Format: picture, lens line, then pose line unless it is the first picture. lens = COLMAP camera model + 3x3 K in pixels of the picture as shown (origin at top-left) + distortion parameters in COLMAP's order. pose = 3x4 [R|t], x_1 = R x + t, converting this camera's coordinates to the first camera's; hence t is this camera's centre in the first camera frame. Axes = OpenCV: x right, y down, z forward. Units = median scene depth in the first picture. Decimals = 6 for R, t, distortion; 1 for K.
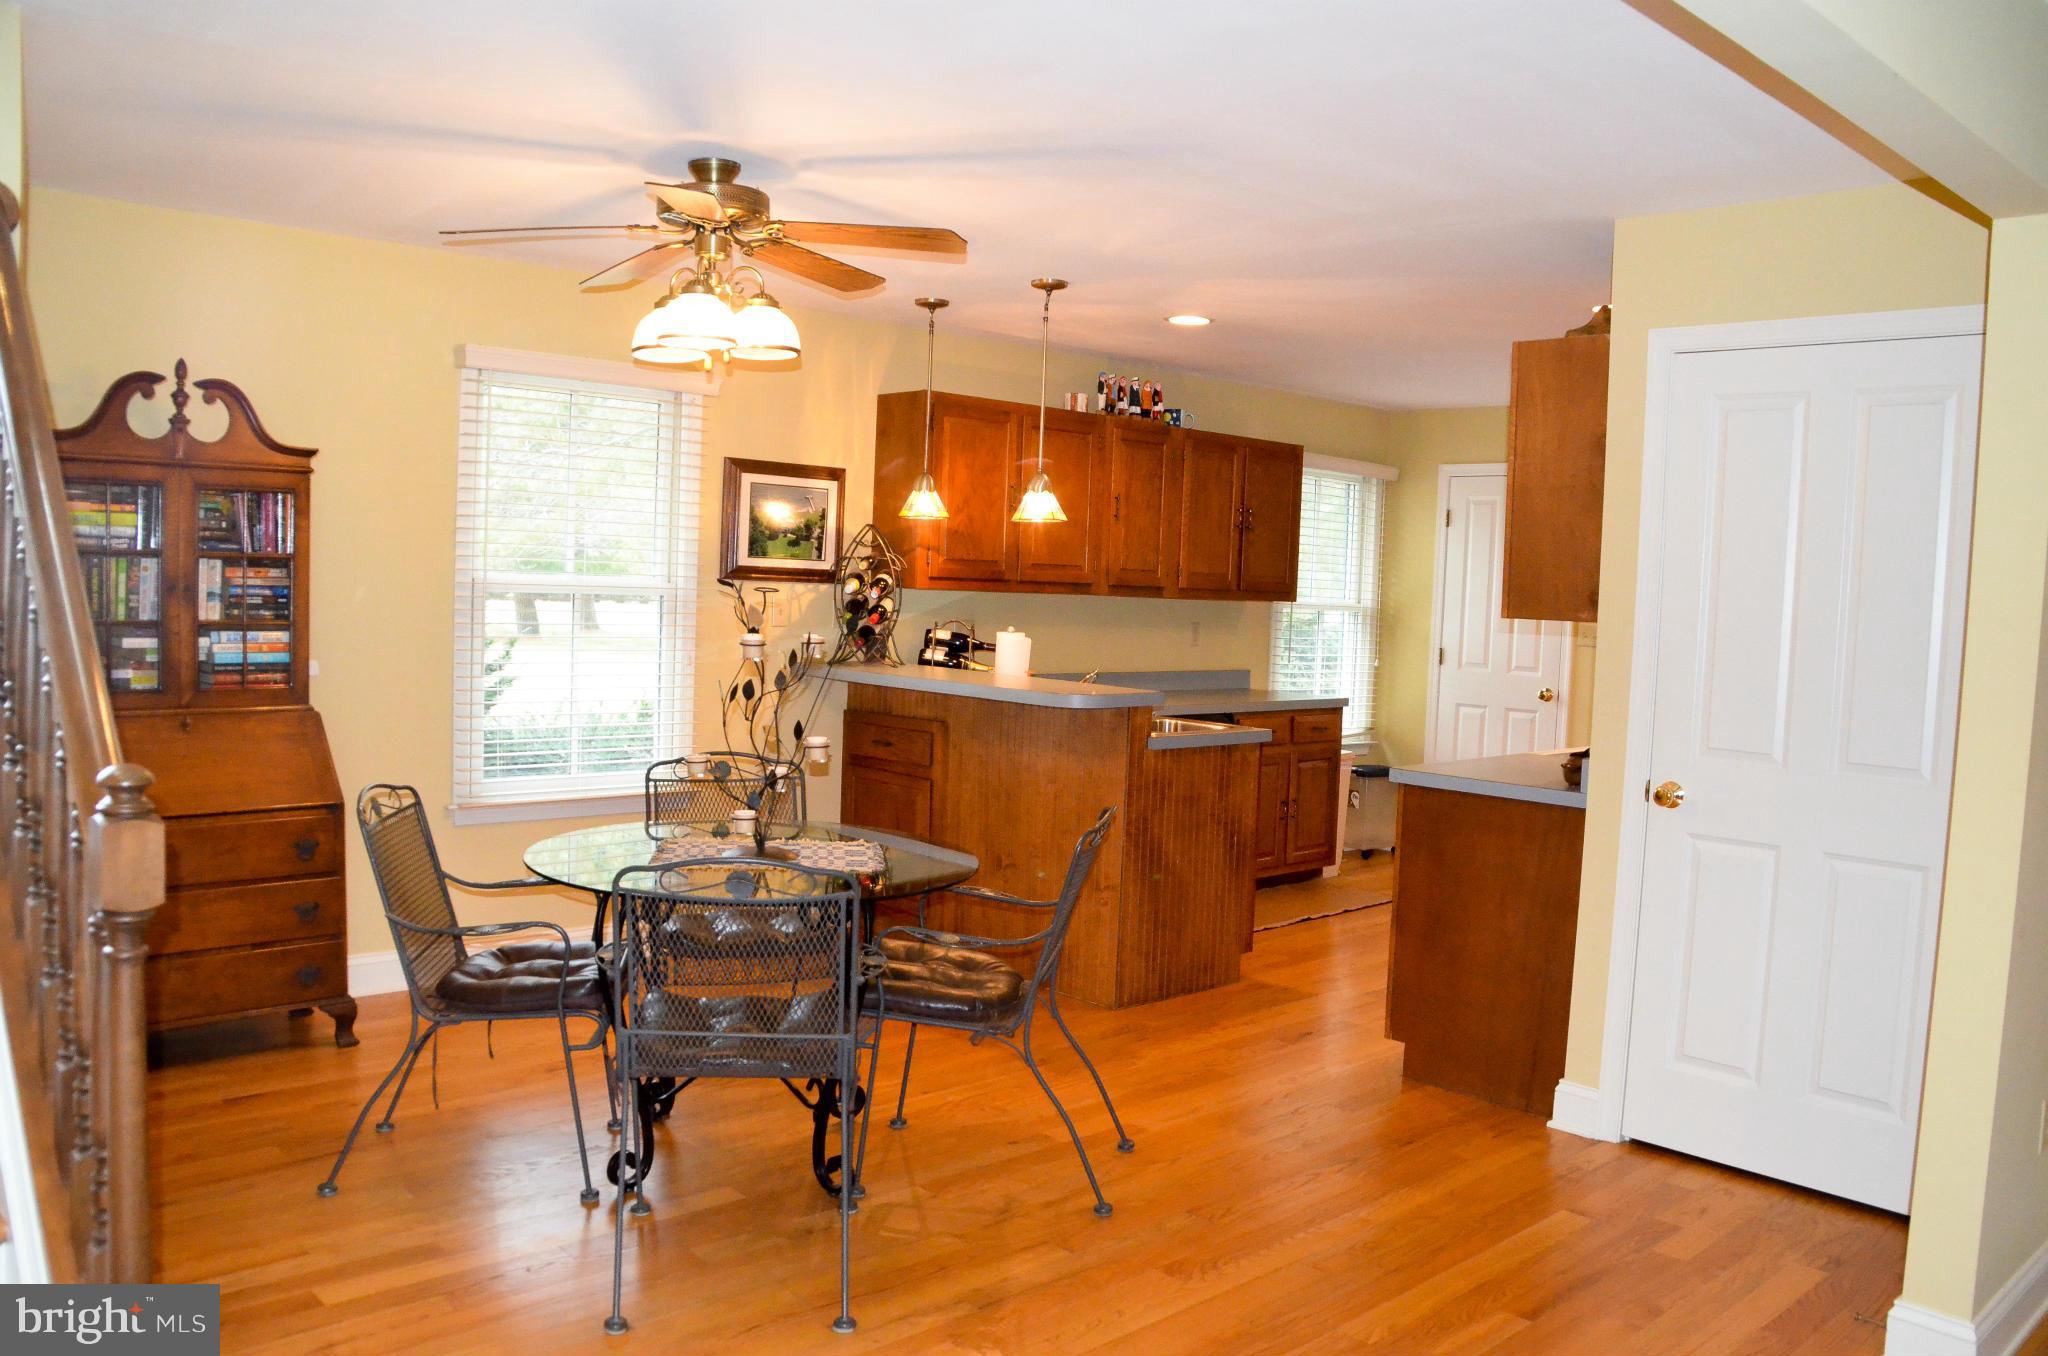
lens RADIAL K [[1601.0, 0, 1016.2], [0, 1601.0, 683.9], [0, 0, 1]] dist [-0.142101, 0.017125]
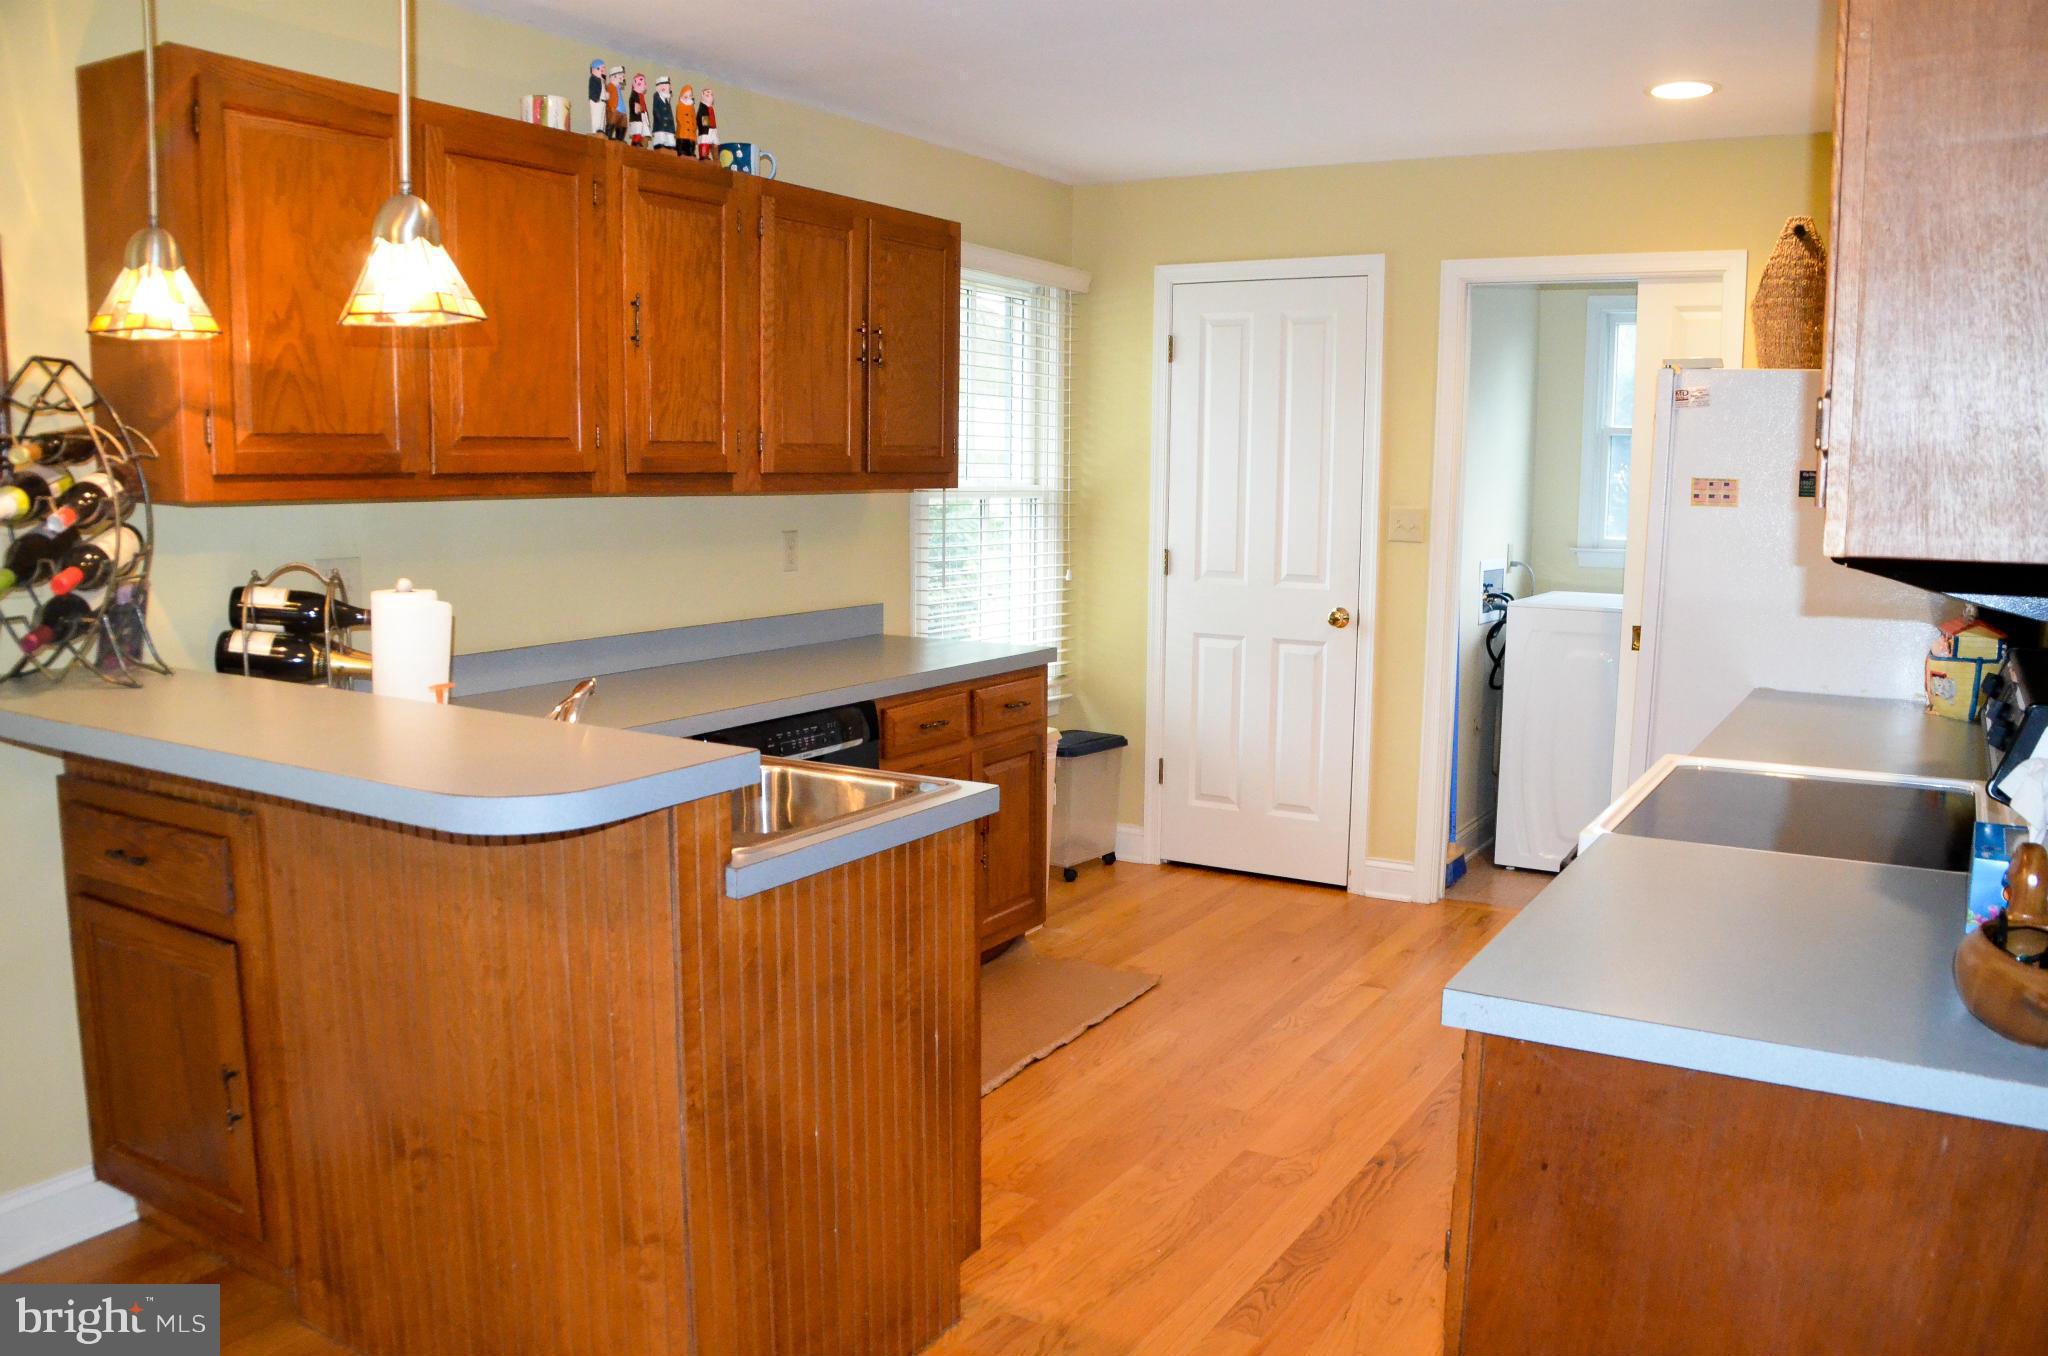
lens RADIAL K [[1601.0, 0, 1026.1], [0, 1601.0, 675.6], [0, 0, 1]] dist [-0.142101, 0.017125]
pose [[0.960620, -0.064603, 0.270252, 0.038250], [0.044509, 0.995814, 0.079838, -0.031118], [-0.274279, -0.064665, 0.959474, 0.458893]]
